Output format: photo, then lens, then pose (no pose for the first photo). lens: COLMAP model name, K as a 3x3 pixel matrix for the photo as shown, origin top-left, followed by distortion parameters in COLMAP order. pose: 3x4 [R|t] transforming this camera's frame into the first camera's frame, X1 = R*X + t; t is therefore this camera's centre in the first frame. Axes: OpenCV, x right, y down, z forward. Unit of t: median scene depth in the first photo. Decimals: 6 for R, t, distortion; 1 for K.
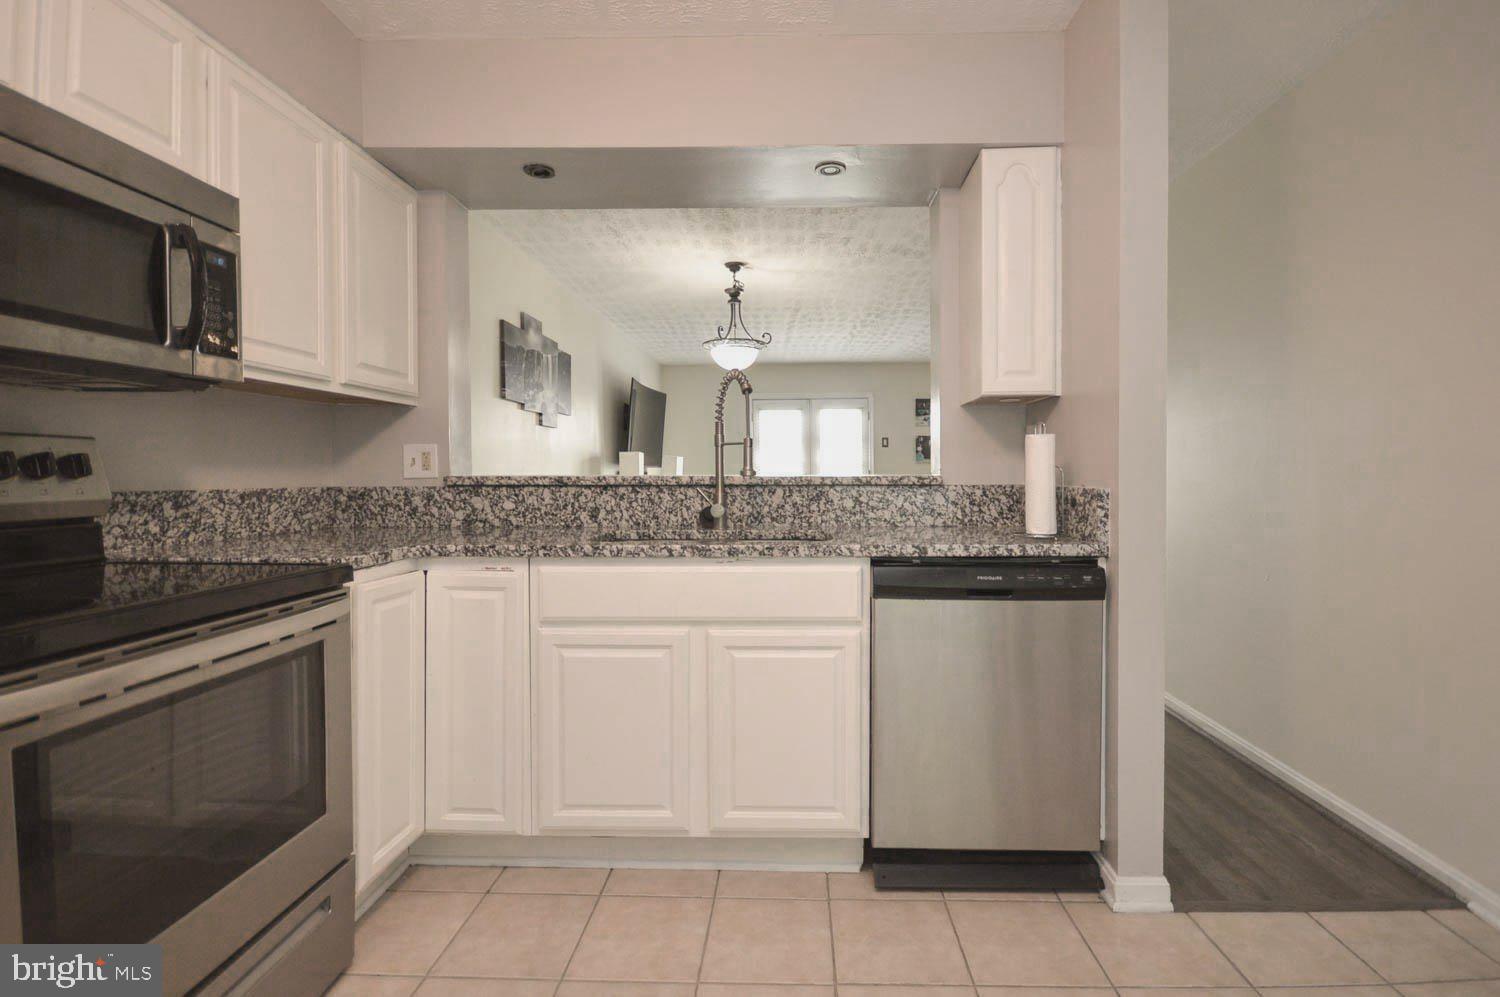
lens RADIAL K [[669.5, 0, 805.7], [0, 669.5, 481.4], [0, 0, 1]] dist [0.000049, -0.008733]
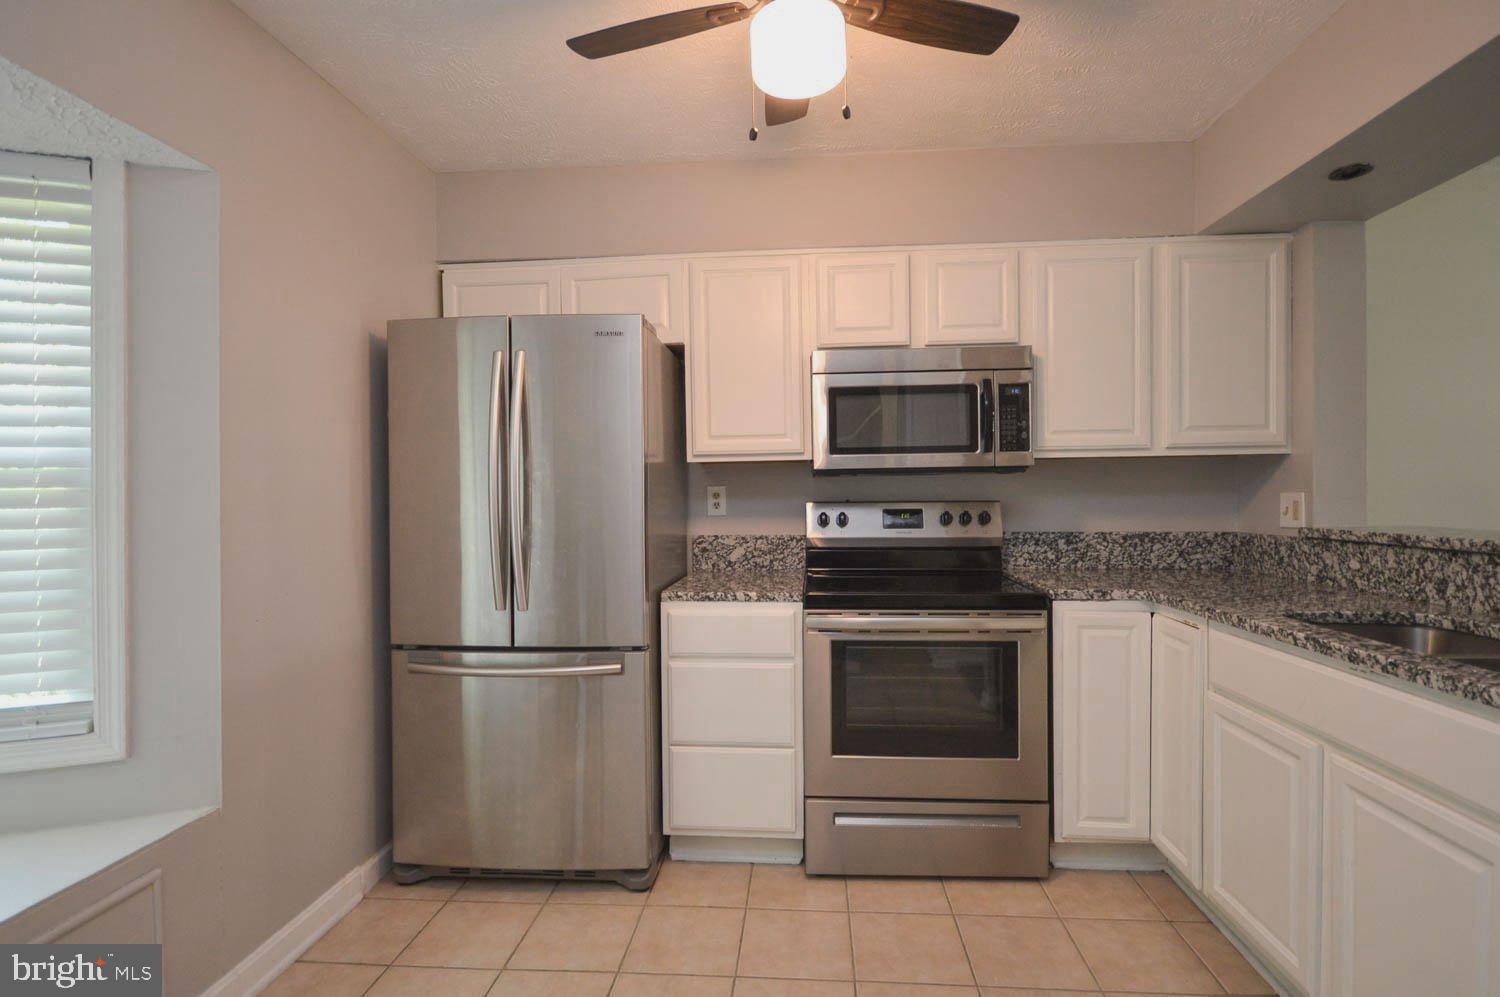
lens RADIAL K [[706.2, 0, 750.0], [0, 706.2, 498.5], [0, 0, 1]] dist [-0.003174, 0.000136]
pose [[-0.052679, 0.005736, -0.998595, 0.508058], [-0.007466, 0.999953, 0.006137, -0.049650], [0.998584, 0.007779, -0.052634, 0.279786]]
